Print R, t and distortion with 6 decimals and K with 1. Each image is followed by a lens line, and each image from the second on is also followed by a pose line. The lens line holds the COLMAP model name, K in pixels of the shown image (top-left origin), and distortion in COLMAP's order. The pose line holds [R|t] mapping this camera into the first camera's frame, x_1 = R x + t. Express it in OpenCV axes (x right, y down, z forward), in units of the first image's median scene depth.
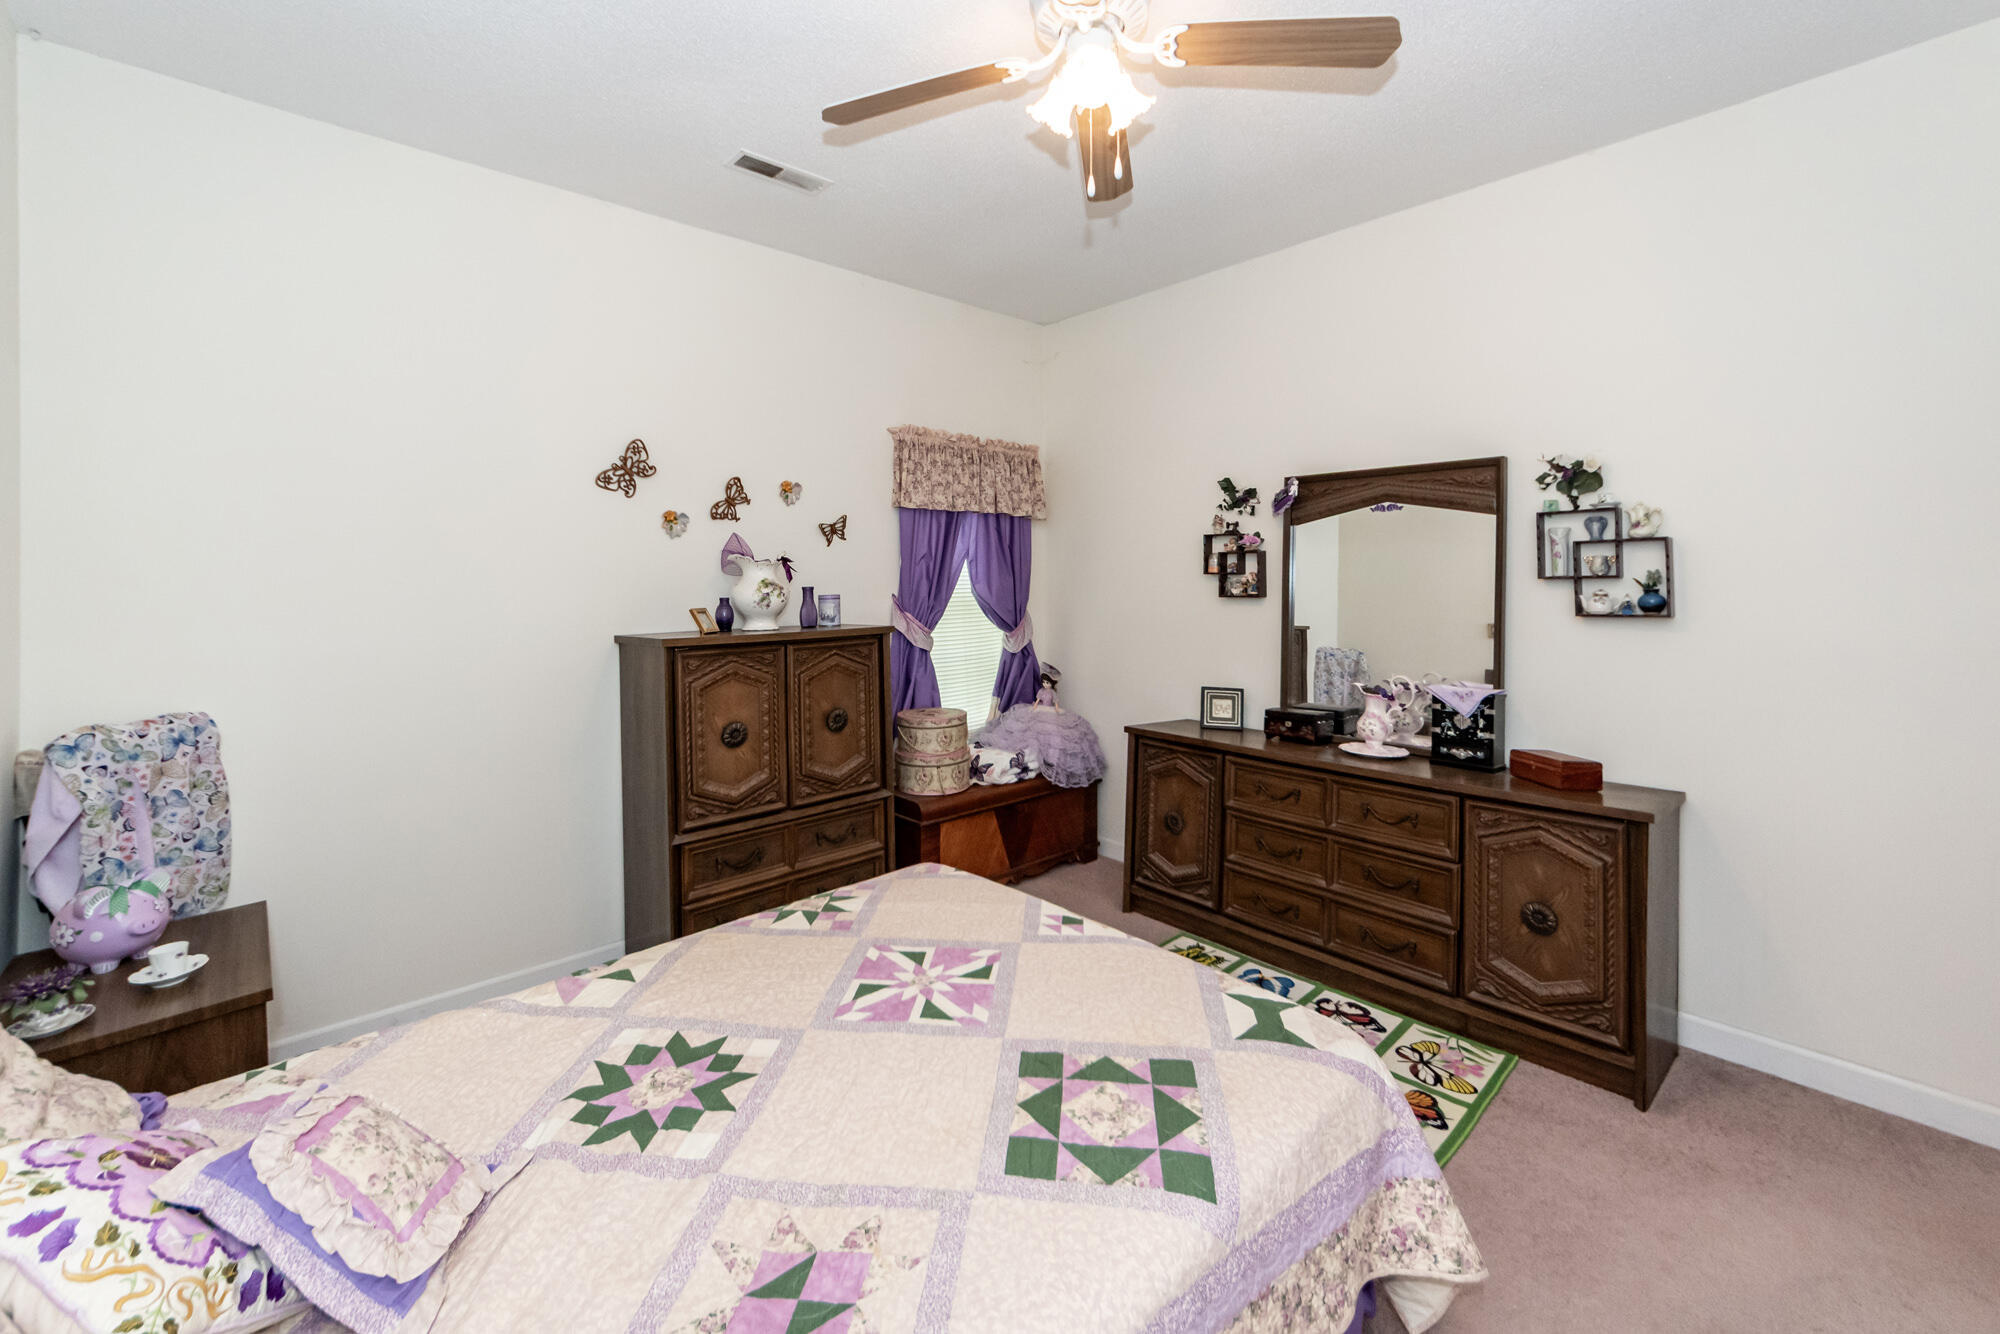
lens RADIAL K [[818.8, 0, 992.9], [0, 818.8, 570.2], [0, 0, 1]] dist [-0.000652, 0.000215]
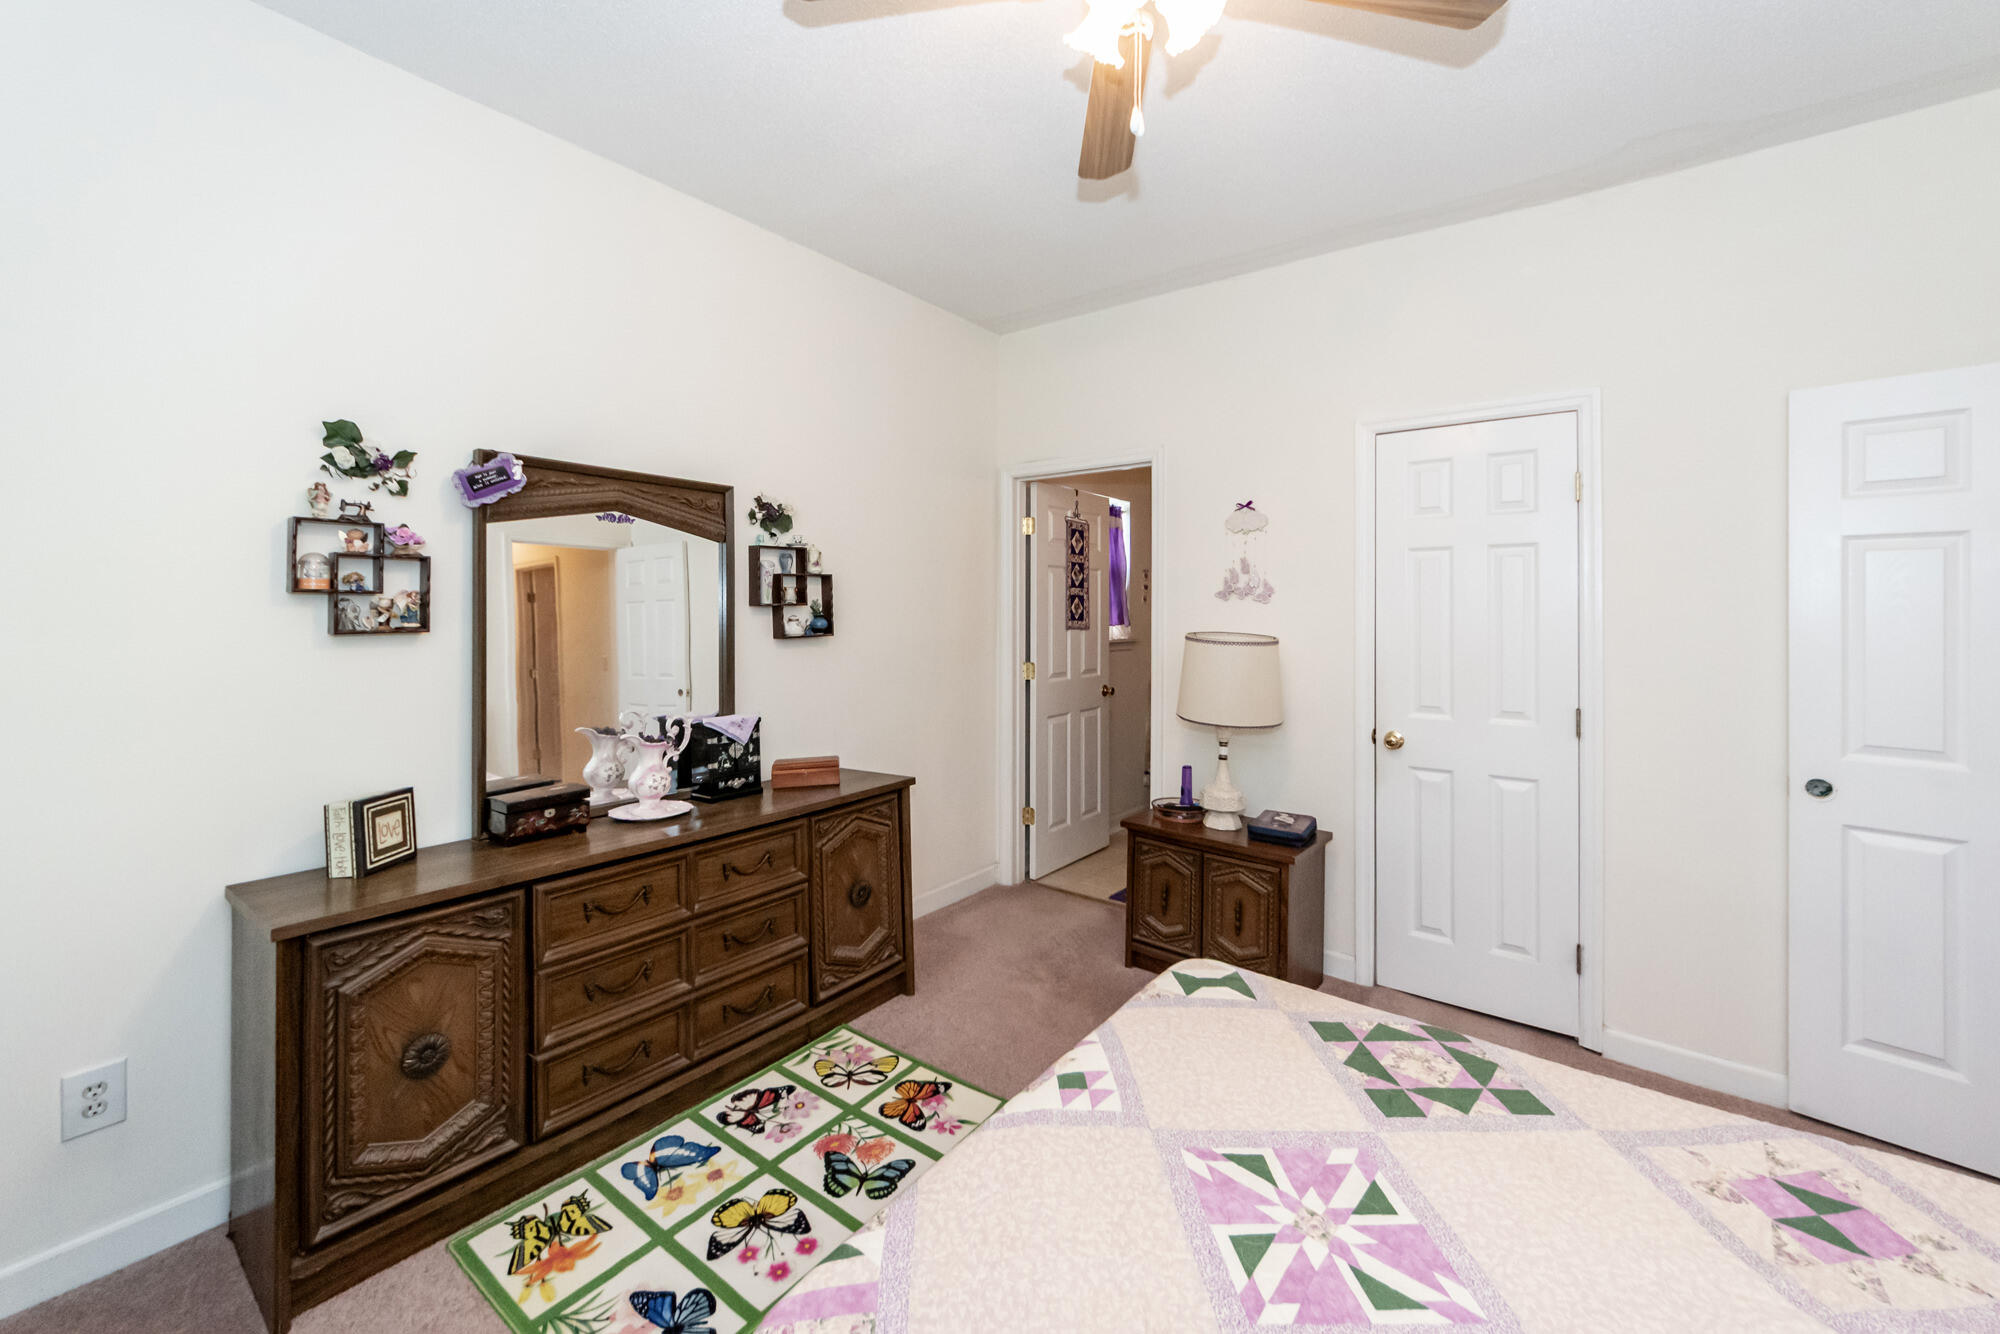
lens RADIAL K [[787.8, 0, 1003.4], [0, 787.8, 605.9], [0, 0, 1]] dist [0.009066, -0.000044]
pose [[-0.176644, -0.004772, 0.984263, -0.468124], [-0.027274, 0.999628, -0.000049, 0.001706], [-0.983897, -0.026853, -0.176708, 0.953091]]
